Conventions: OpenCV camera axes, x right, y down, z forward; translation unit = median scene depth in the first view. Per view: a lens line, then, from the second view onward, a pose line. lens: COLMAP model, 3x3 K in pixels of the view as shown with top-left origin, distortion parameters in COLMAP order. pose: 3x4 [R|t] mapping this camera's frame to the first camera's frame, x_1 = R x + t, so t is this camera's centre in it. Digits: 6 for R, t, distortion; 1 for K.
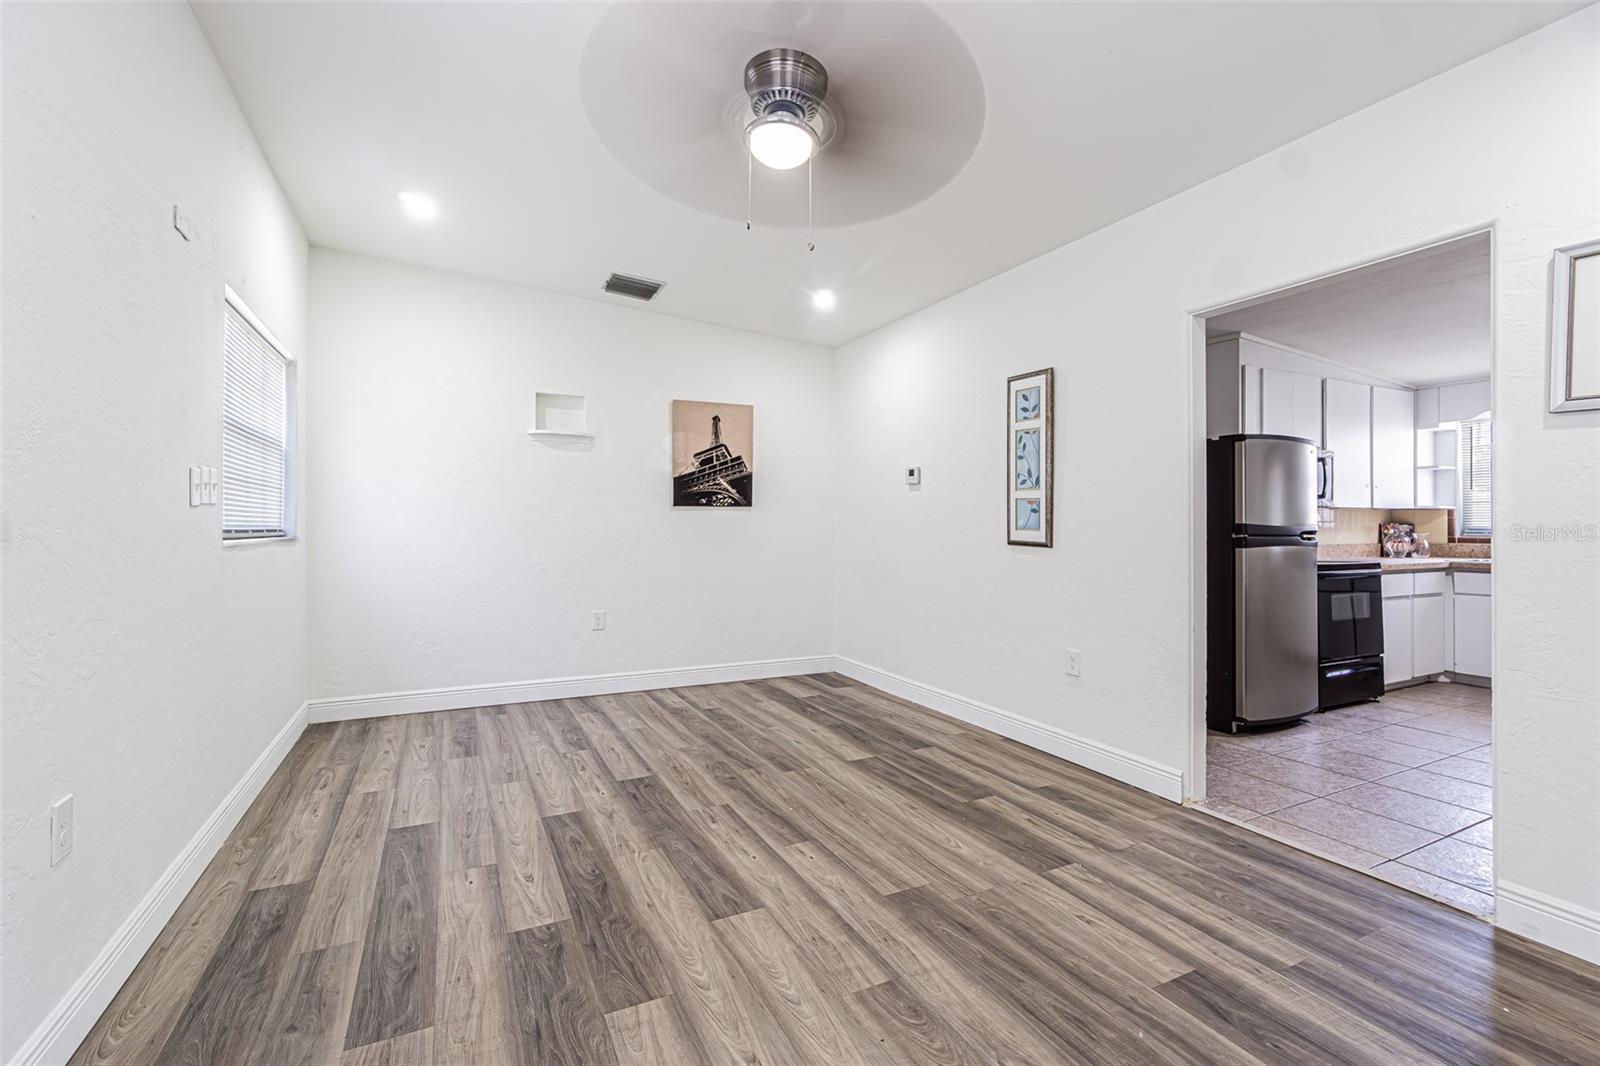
lens RADIAL K [[695.7, 0, 774.8], [0, 695.7, 524.7], [0, 0, 1]] dist [-0.008602, 0.002416]
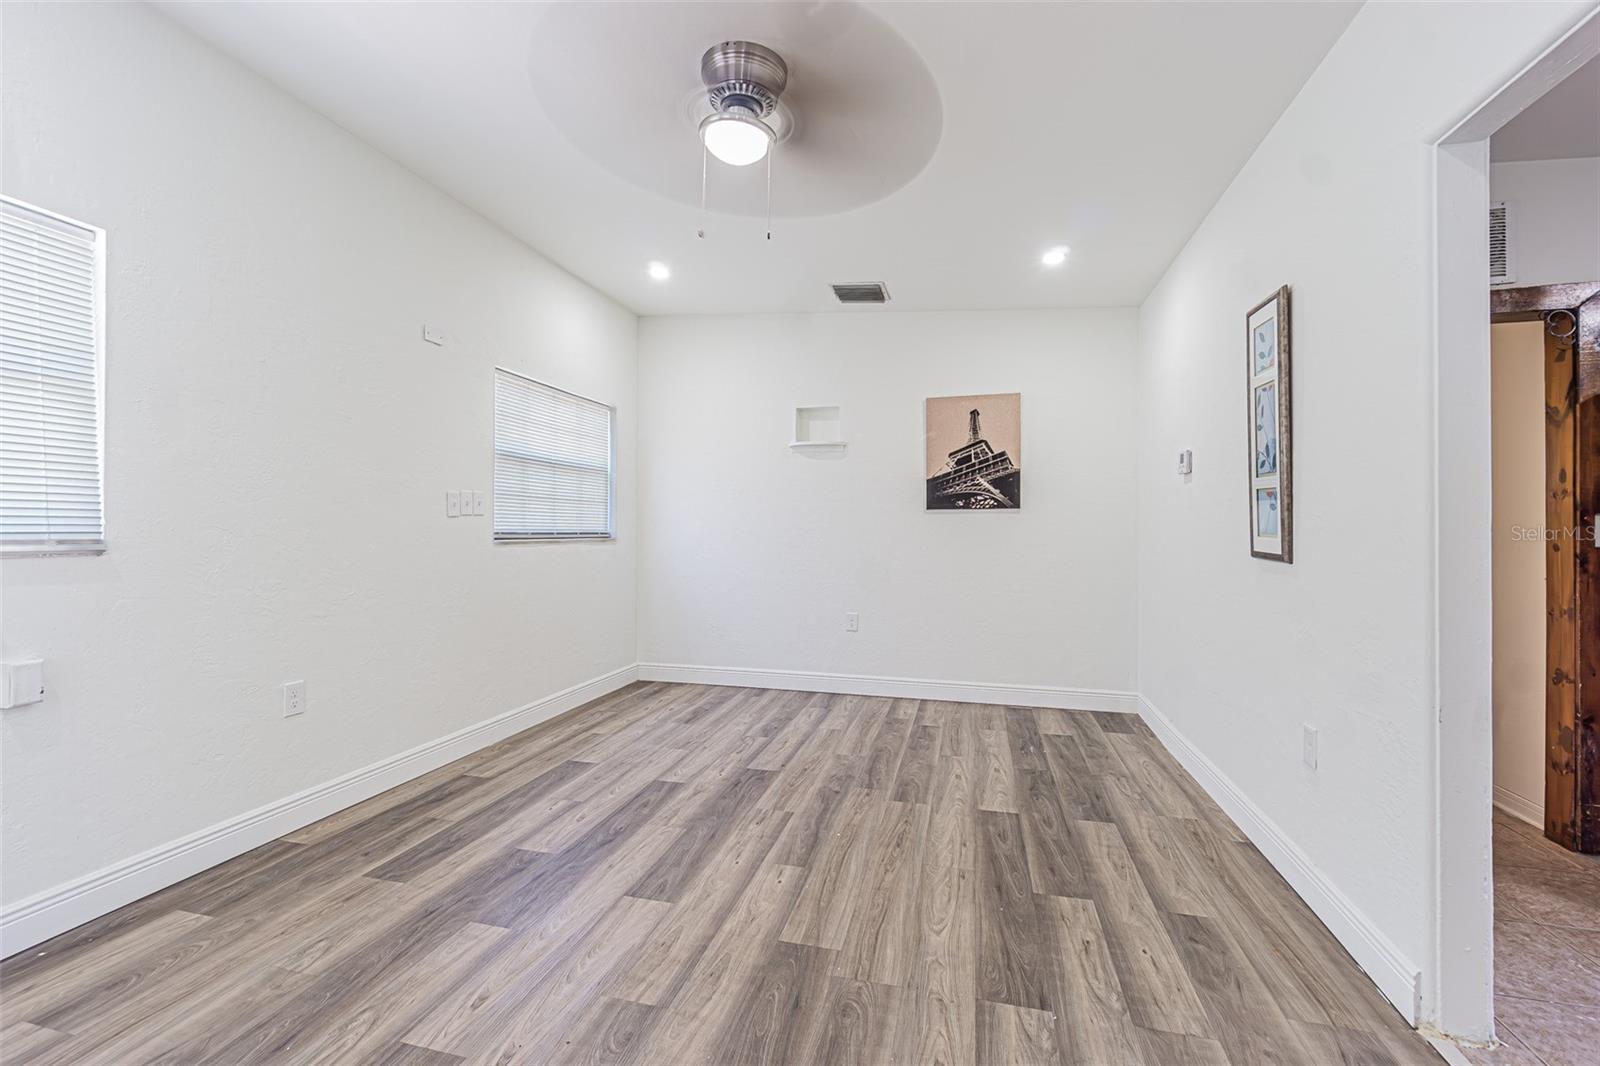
lens RADIAL K [[695.7, 0, 770.9], [0, 695.7, 538.4], [0, 0, 1]] dist [-0.008602, 0.002416]
pose [[0.753521, 0.007929, -0.657376, 0.559424], [0.000917, 0.999914, 0.013111, -0.000422], [0.657423, -0.010482, 0.753449, 0.240769]]
